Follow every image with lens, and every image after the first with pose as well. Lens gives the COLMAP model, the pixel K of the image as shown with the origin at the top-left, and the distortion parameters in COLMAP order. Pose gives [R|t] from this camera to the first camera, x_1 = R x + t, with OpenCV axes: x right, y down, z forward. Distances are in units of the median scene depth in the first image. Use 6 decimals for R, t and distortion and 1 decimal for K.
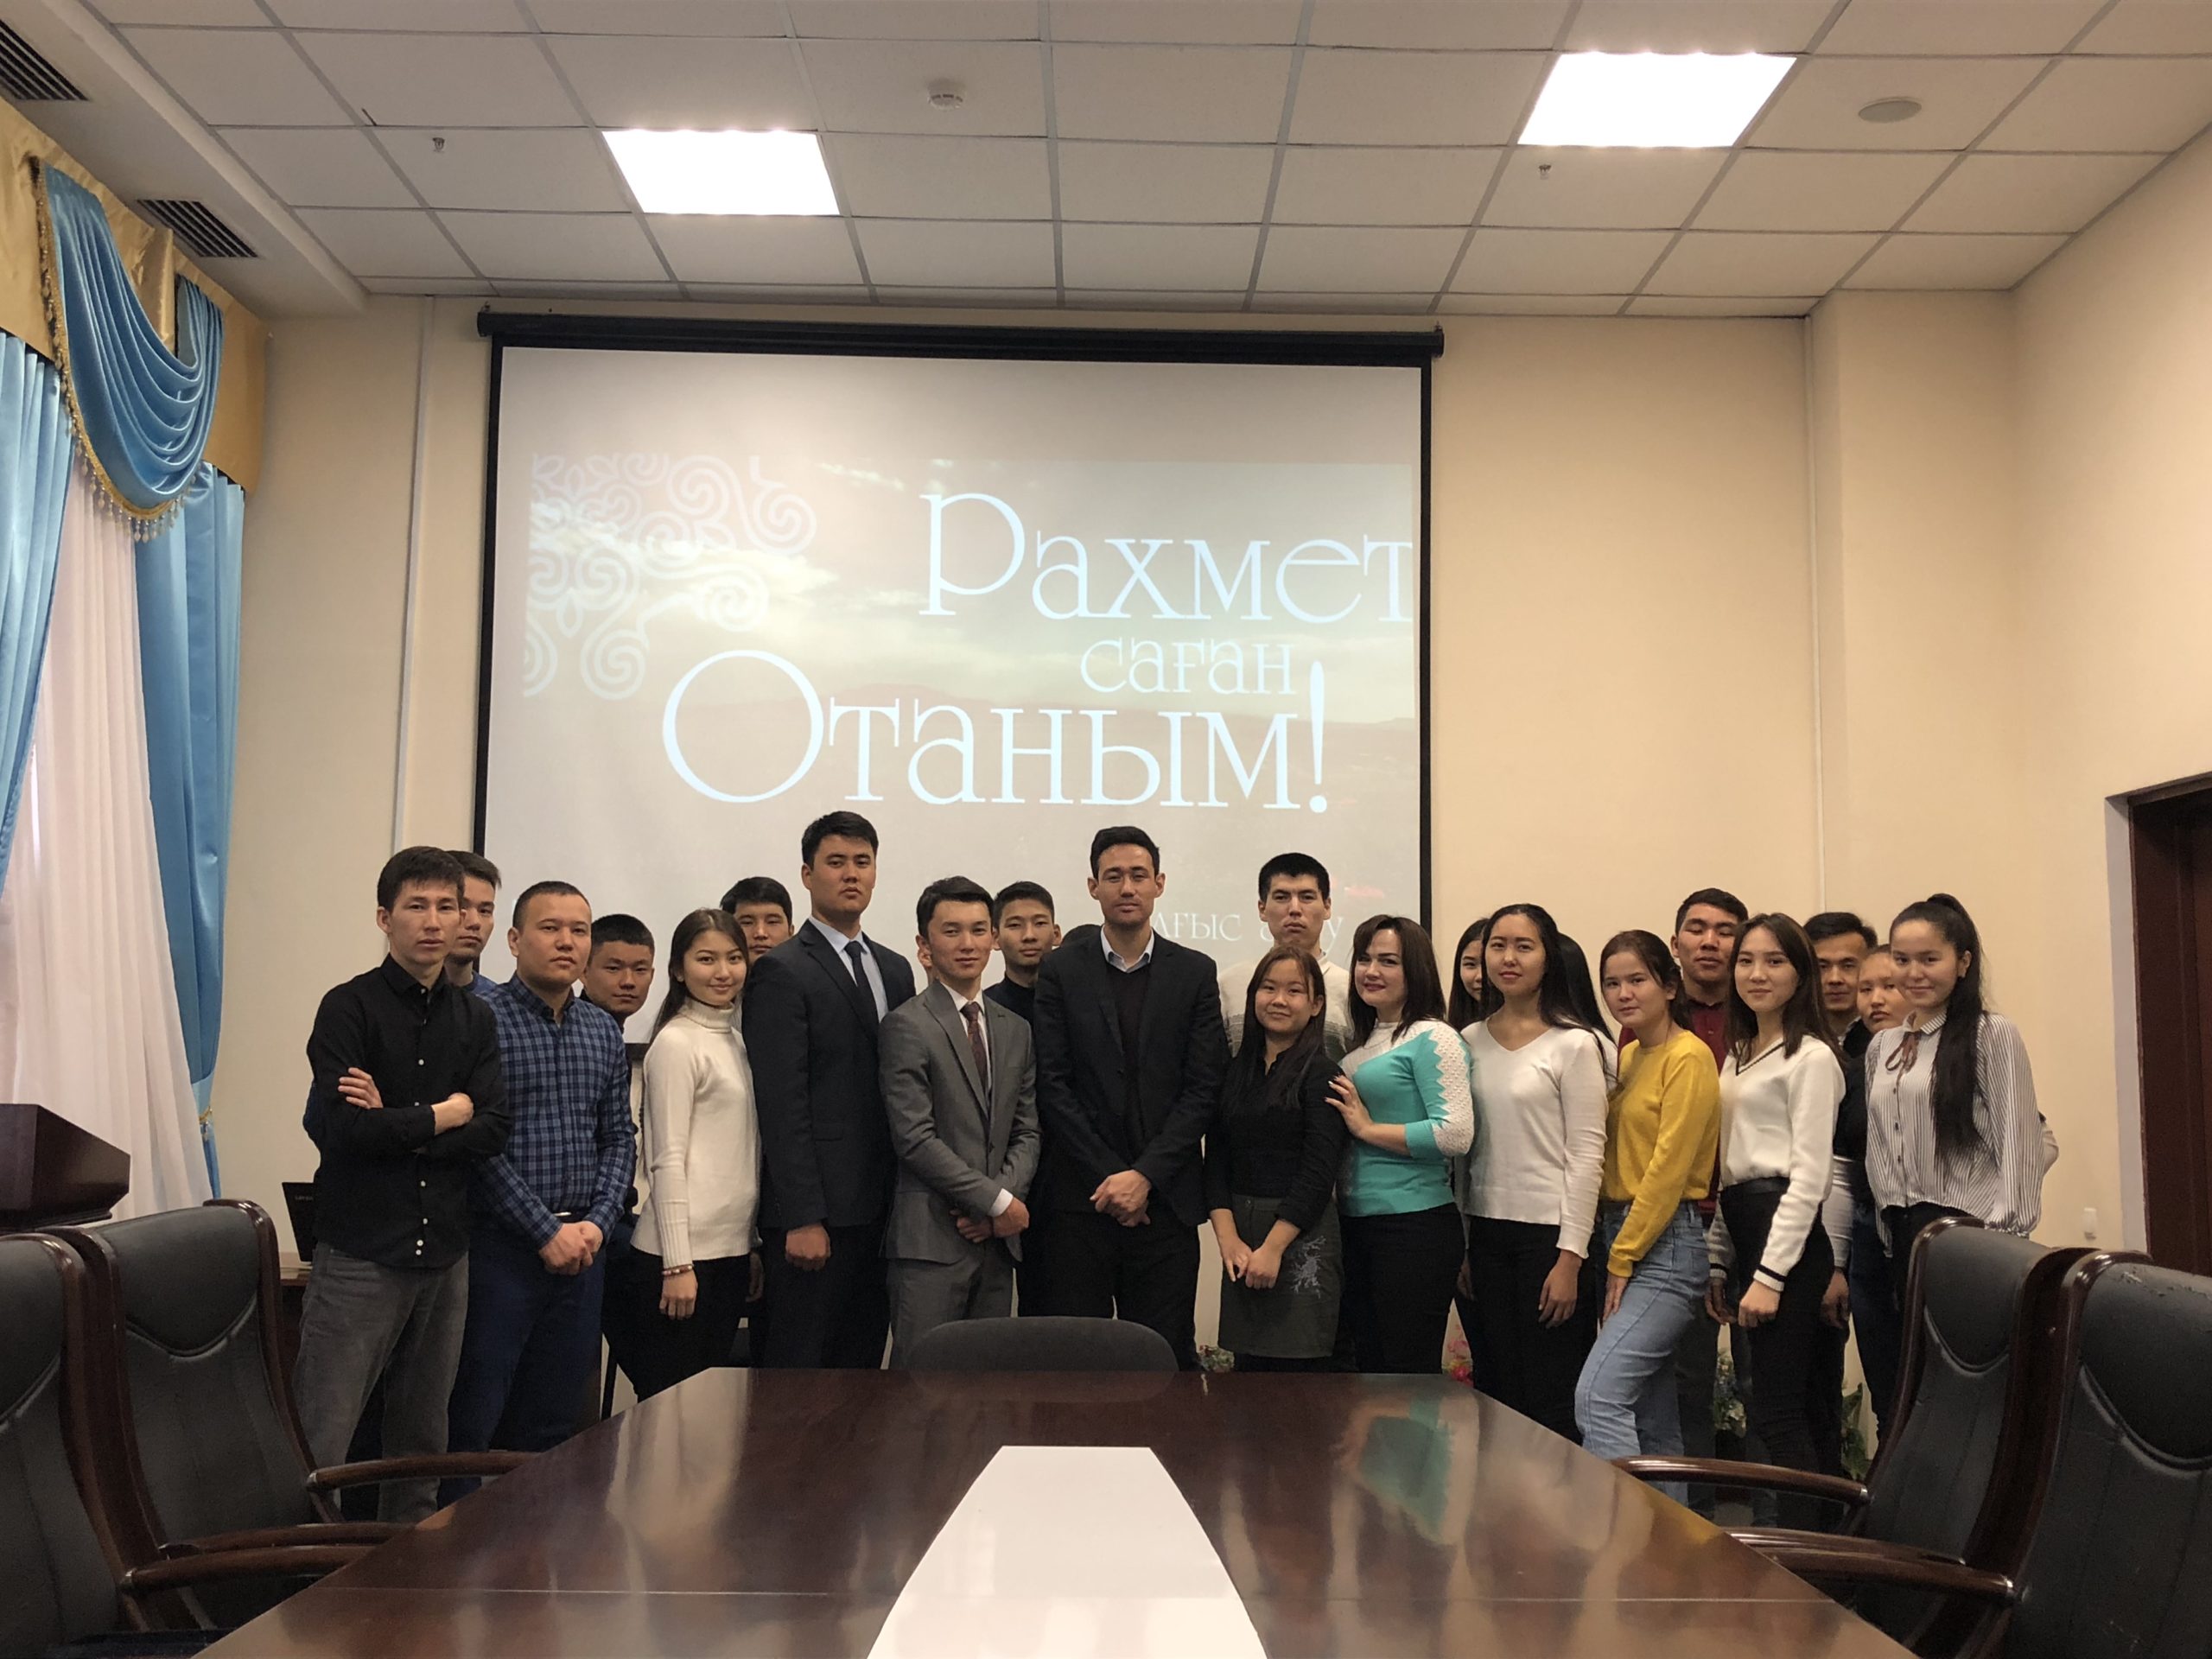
lens RADIAL K [[2339.8, 0, 1116.7], [0, 2339.8, 806.0], [0, 0, 1]] dist [0.005494, 0.000000]
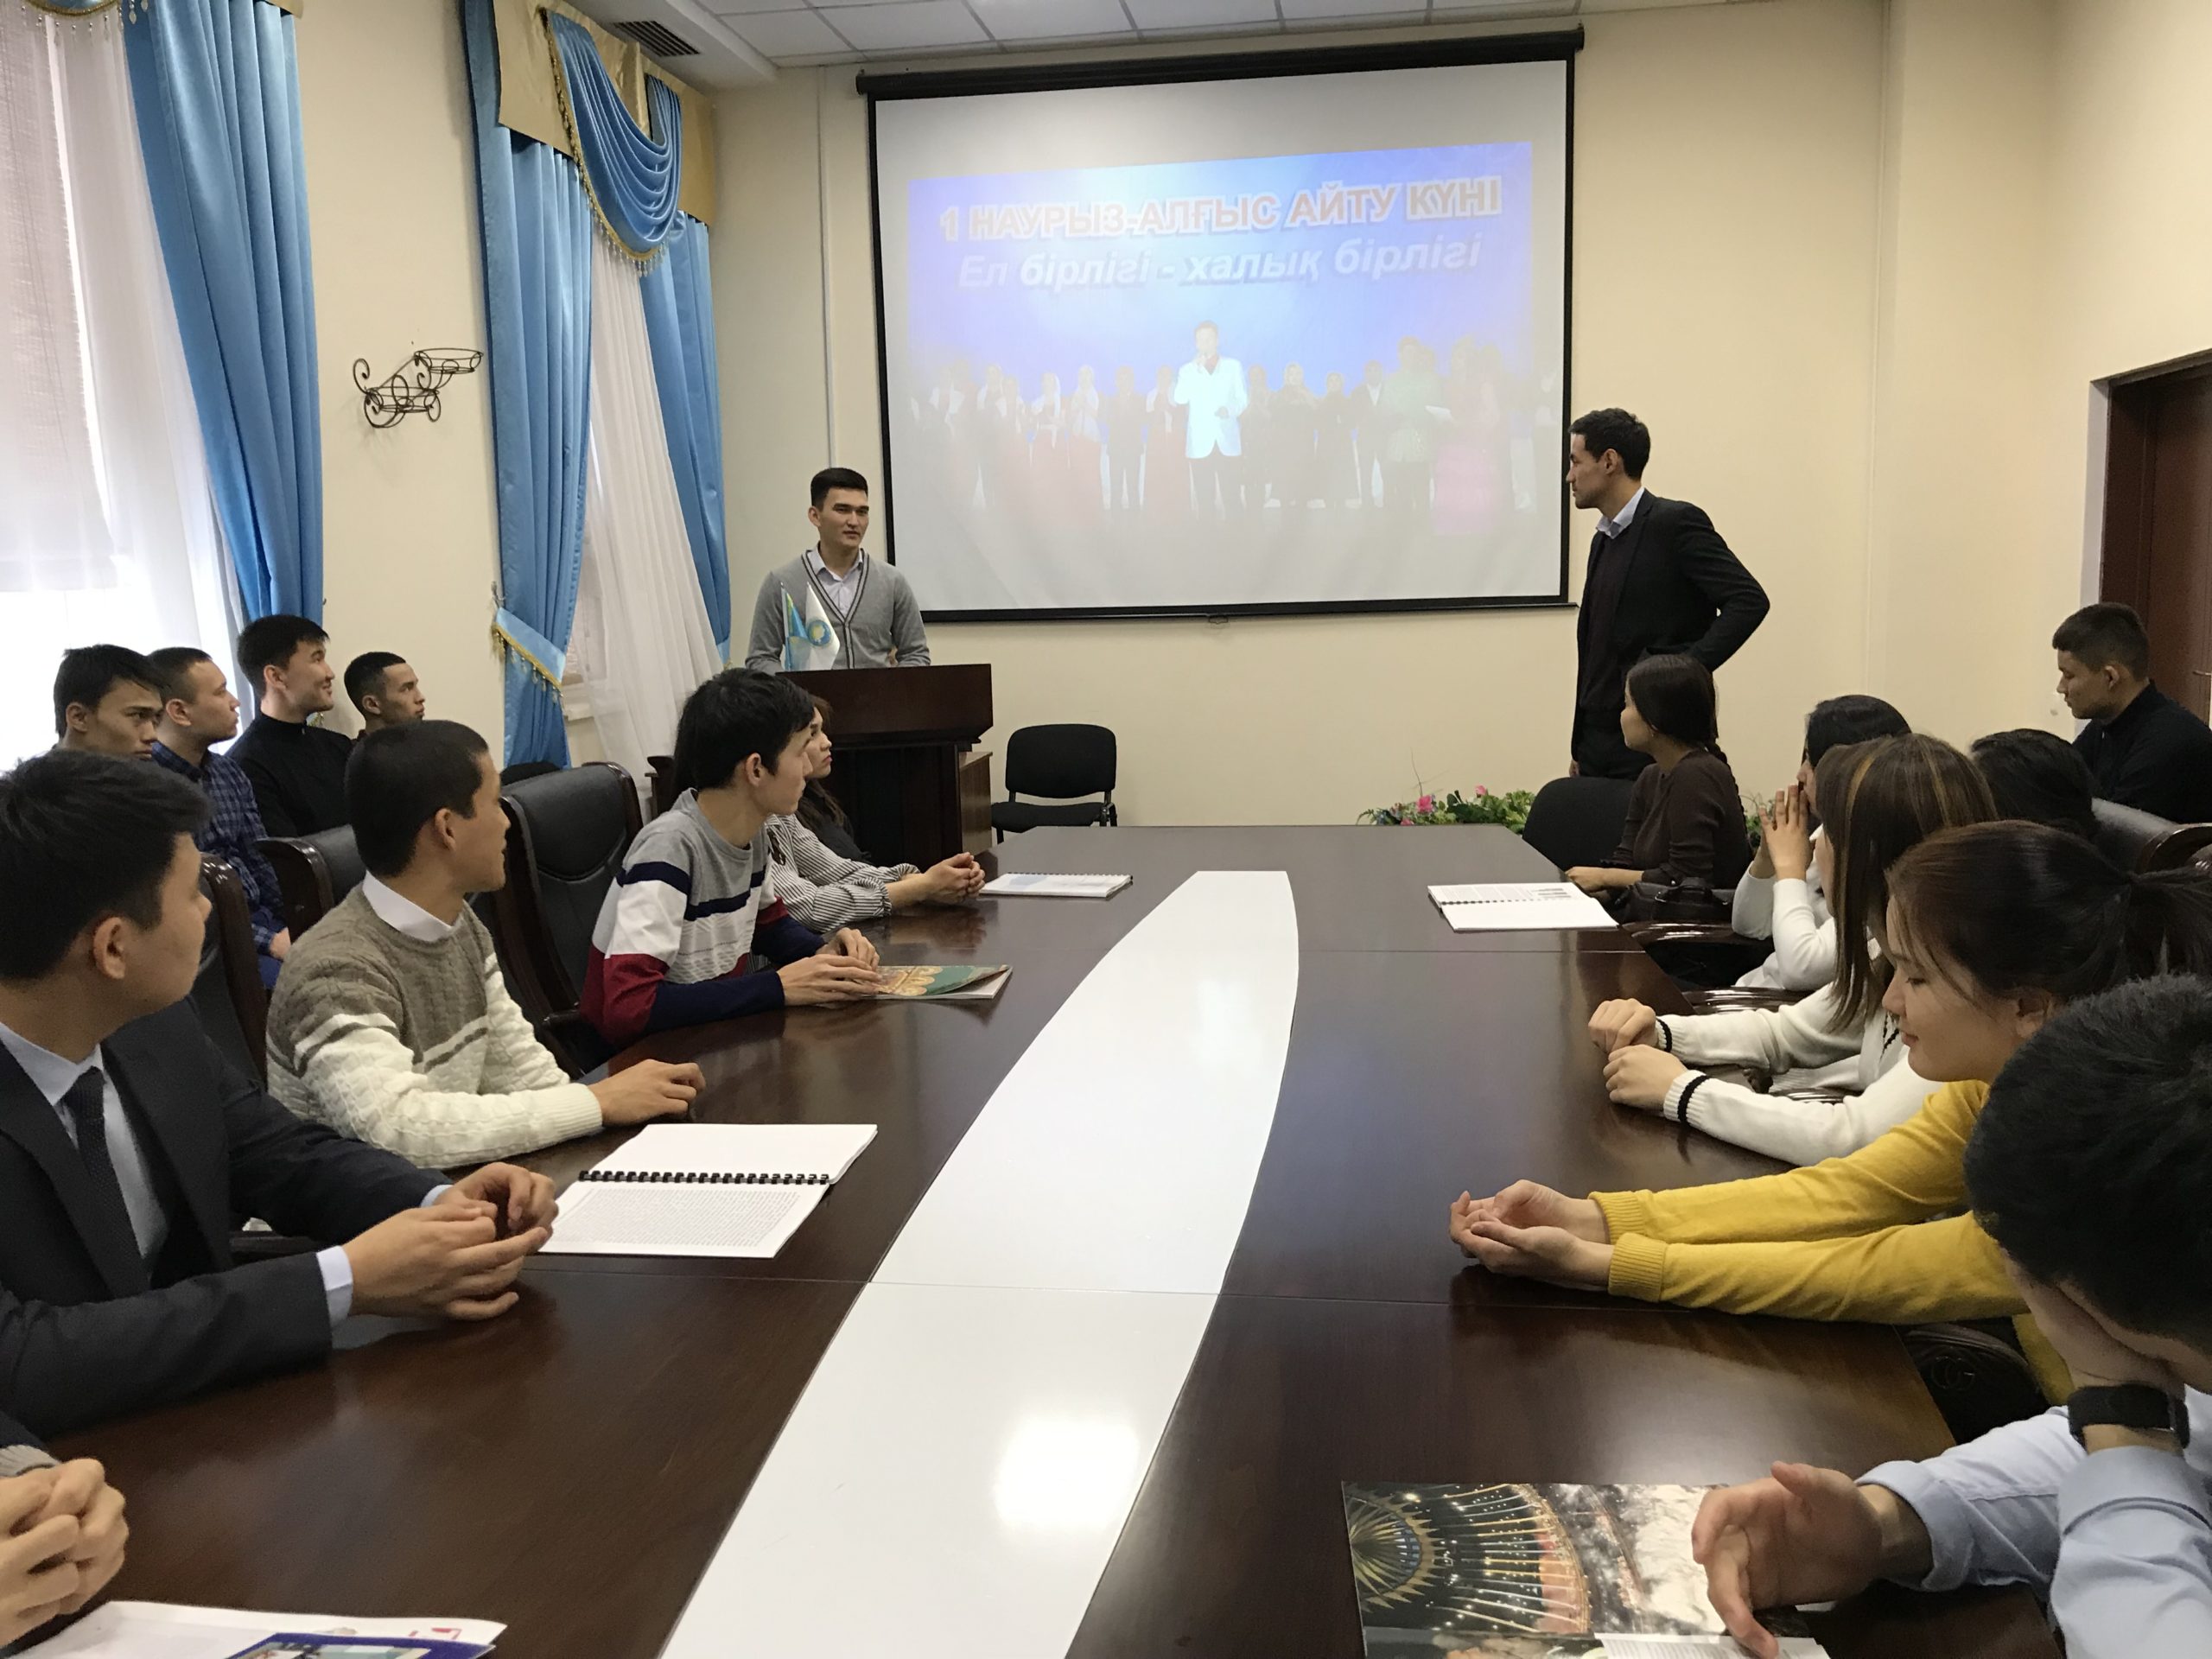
lens RADIAL K [[1883.0, 0, 1116.8], [0, 1883.0, 818.6], [0, 0, 1]] dist [0.016640, -0.026941]
pose [[0.985153, -0.014278, -0.171082, 0.065989], [0.053851, 0.971940, 0.228980, -0.037636], [0.163012, -0.234793, 0.958279, -0.147137]]
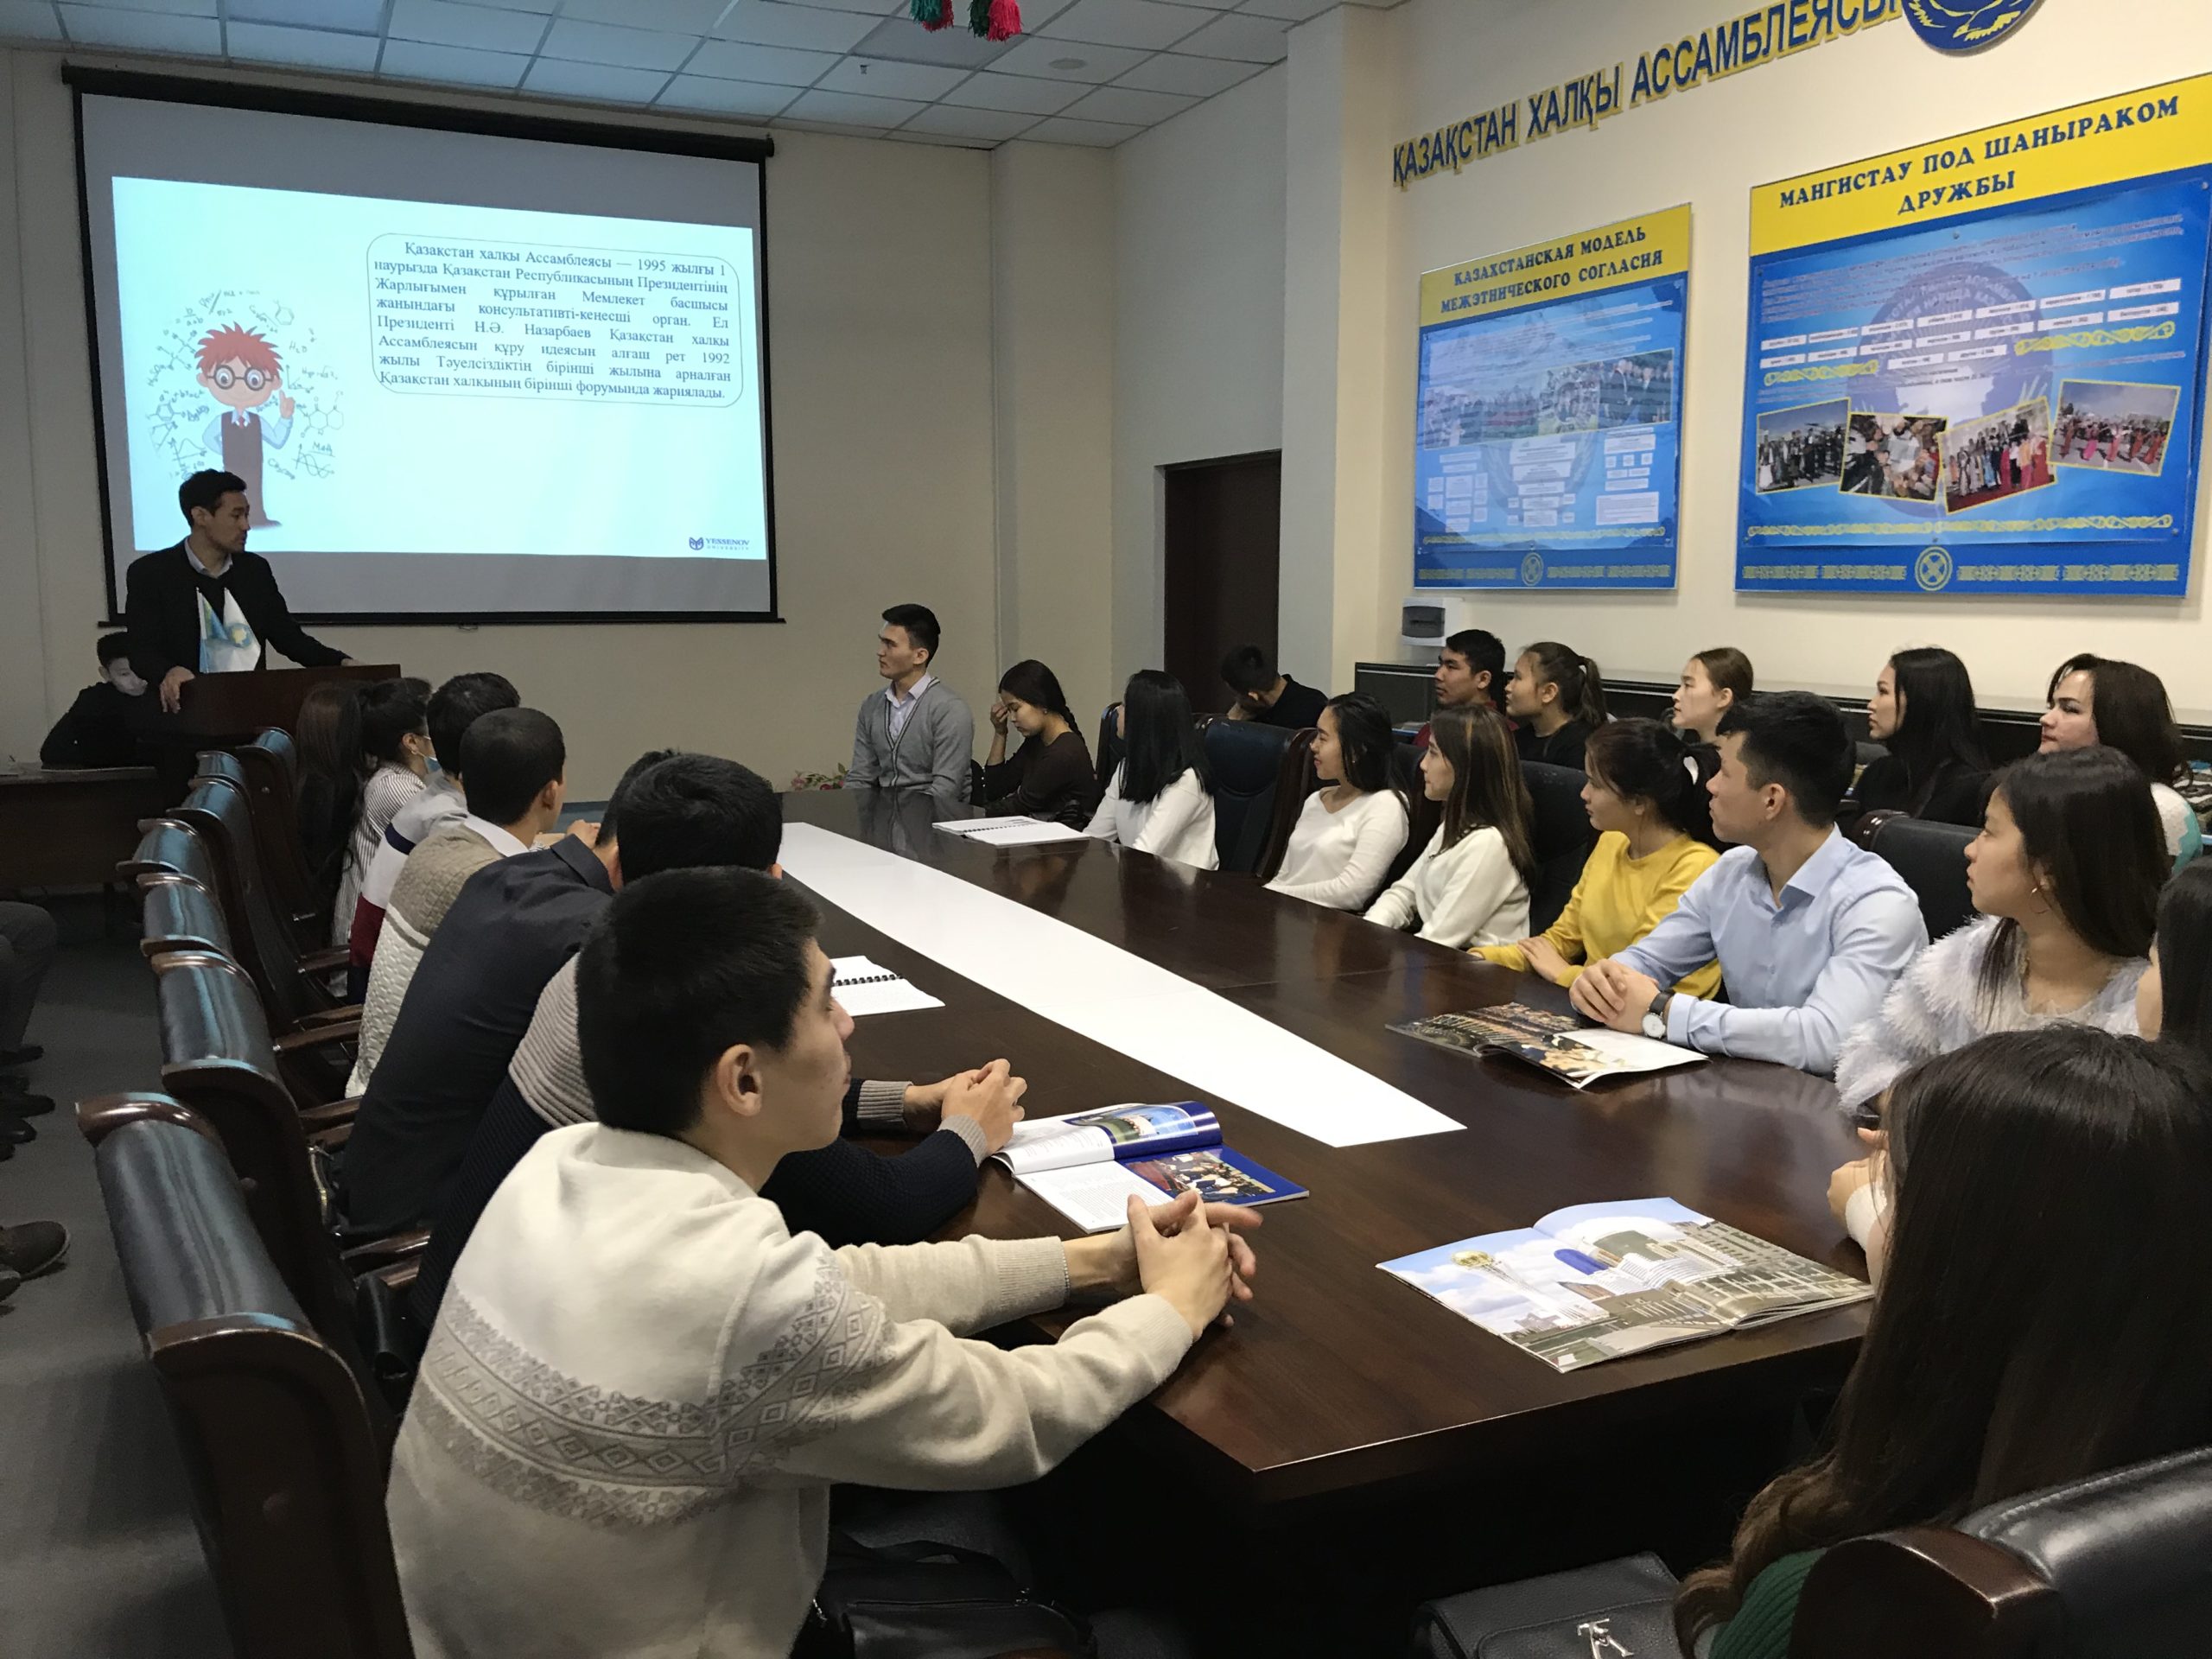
lens RADIAL K [[1883.0, 0, 1103.0], [0, 1883.0, 826.2], [0, 0, 1]] dist [0.016640, -0.026941]
pose [[0.906887, -0.066086, 0.416160, -0.236187], [-0.034466, 0.972682, 0.229568, -0.063803], [-0.419963, -0.222536, 0.879835, -0.317275]]
